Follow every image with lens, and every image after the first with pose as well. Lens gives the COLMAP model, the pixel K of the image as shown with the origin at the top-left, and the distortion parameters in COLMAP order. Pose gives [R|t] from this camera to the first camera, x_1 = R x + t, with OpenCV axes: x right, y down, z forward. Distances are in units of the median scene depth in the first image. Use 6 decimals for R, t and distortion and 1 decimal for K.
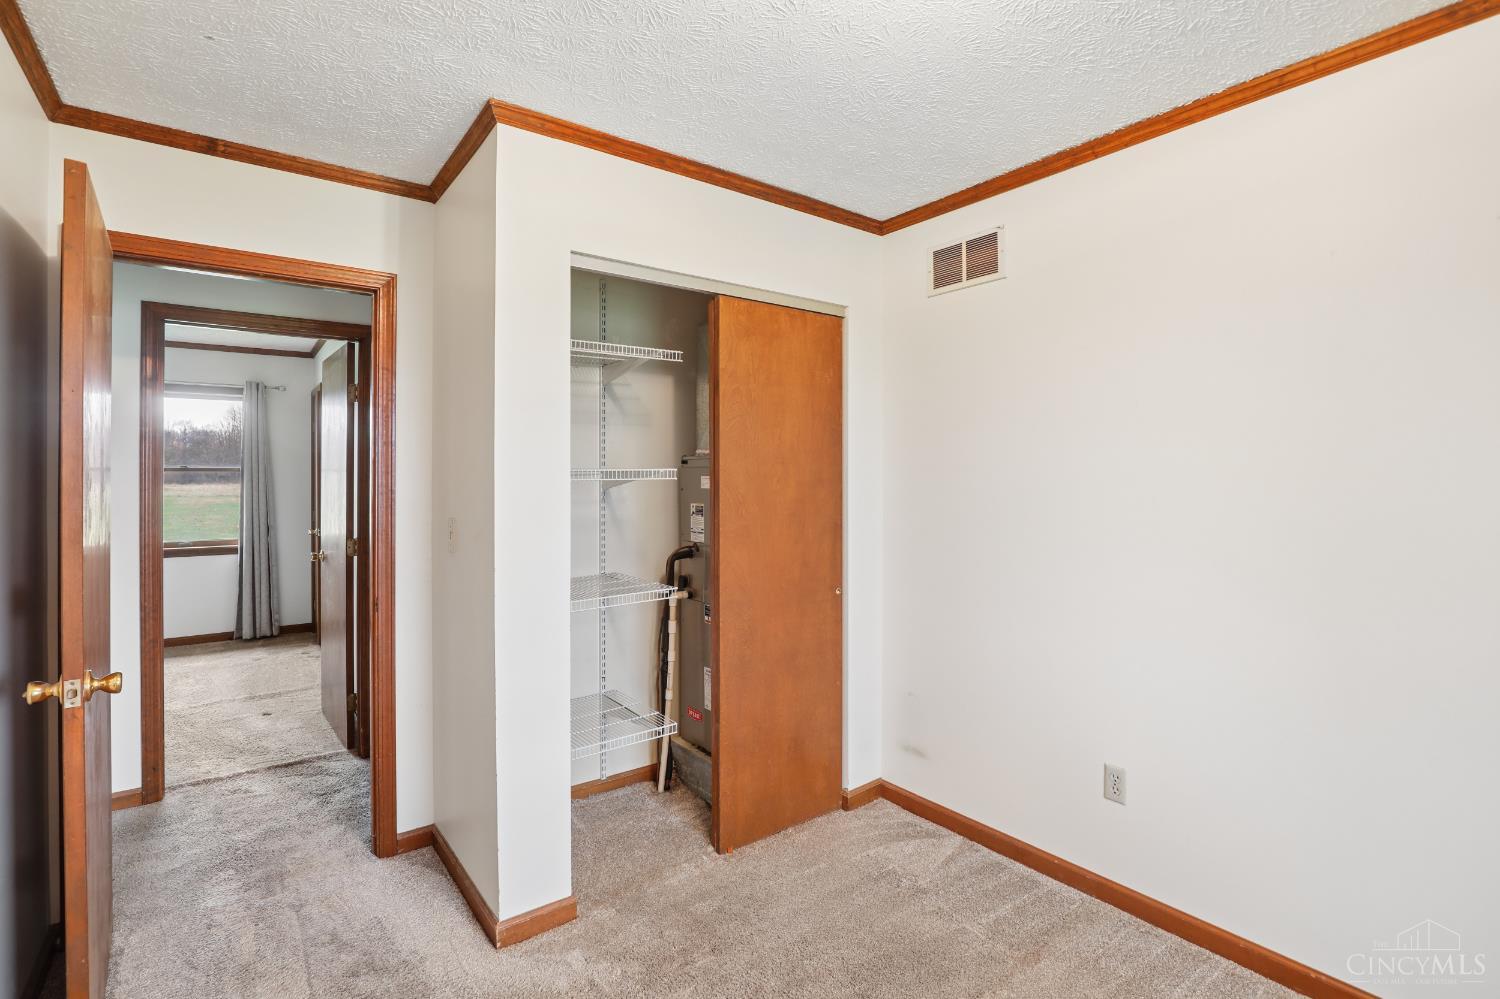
lens RADIAL K [[693.8, 0, 743.2], [0, 693.8, 473.3], [0, 0, 1]] dist [-0.036536, 0.007012]
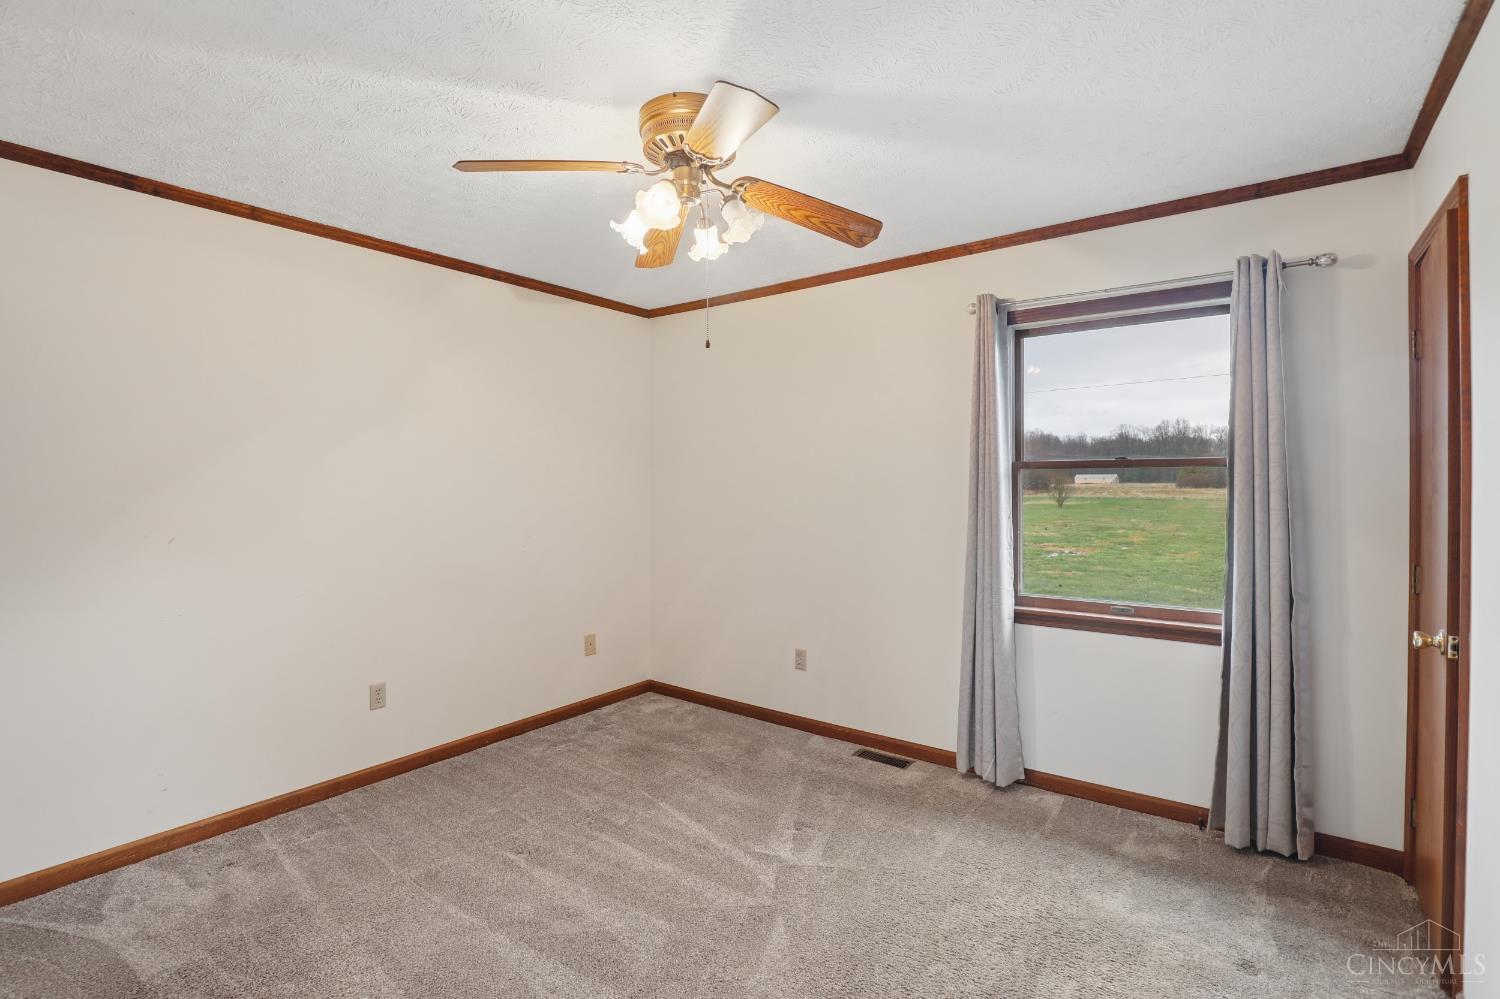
lens RADIAL K [[693.8, 0, 752.1], [0, 693.8, 484.8], [0, 0, 1]] dist [-0.036536, 0.007012]
pose [[0.287287, 0.006104, -0.957825, -0.392807], [0.004128, 0.999963, 0.007610, 0.004957], [0.957836, -0.006140, 0.287251, 0.565391]]
